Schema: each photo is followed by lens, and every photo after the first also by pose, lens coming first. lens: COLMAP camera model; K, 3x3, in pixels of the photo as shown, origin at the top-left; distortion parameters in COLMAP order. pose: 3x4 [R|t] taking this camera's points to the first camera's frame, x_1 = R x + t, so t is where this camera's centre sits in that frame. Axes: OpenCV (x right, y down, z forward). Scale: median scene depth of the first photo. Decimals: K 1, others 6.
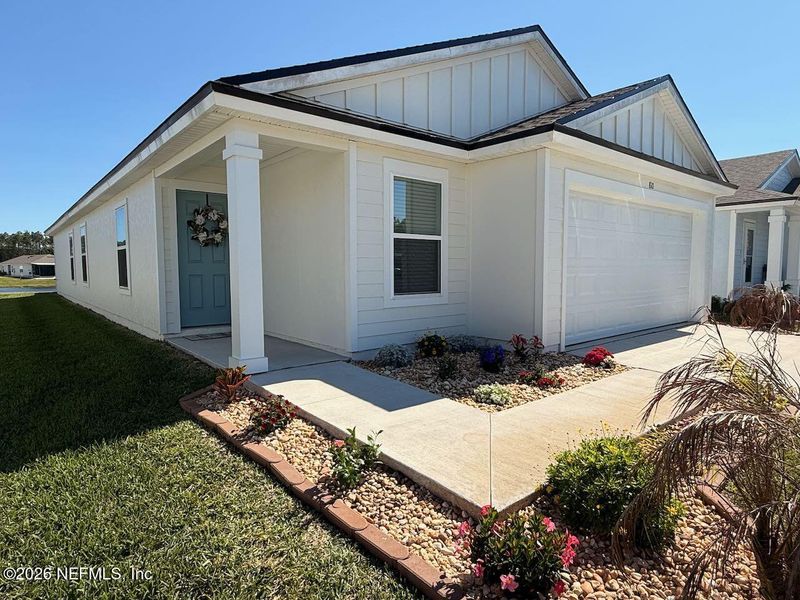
lens RADIAL K [[466.9, 0, 398.5], [0, 466.9, 298.6], [0, 0, 1]] dist [-0.000445, -0.000015]
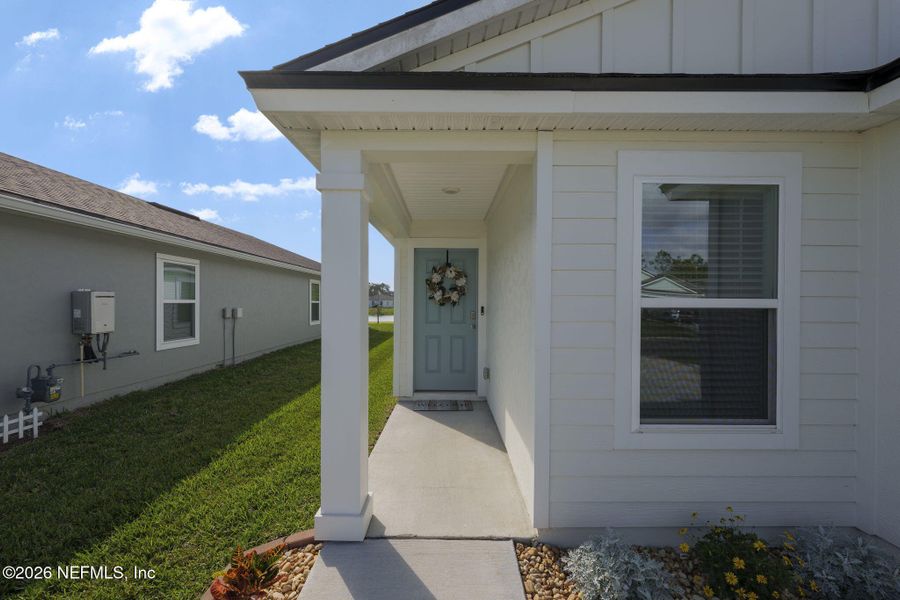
lens RADIAL K [[358.0, 0, 450.5], [0, 358.0, 302.4], [0, 0, 1]] dist [-0.000584, -0.000059]
pose [[0.762347, 0.010813, -0.647078, 0.068346], [-0.056191, 0.997190, -0.049536, -0.088628], [0.644725, 0.074124, 0.760813, 0.489021]]
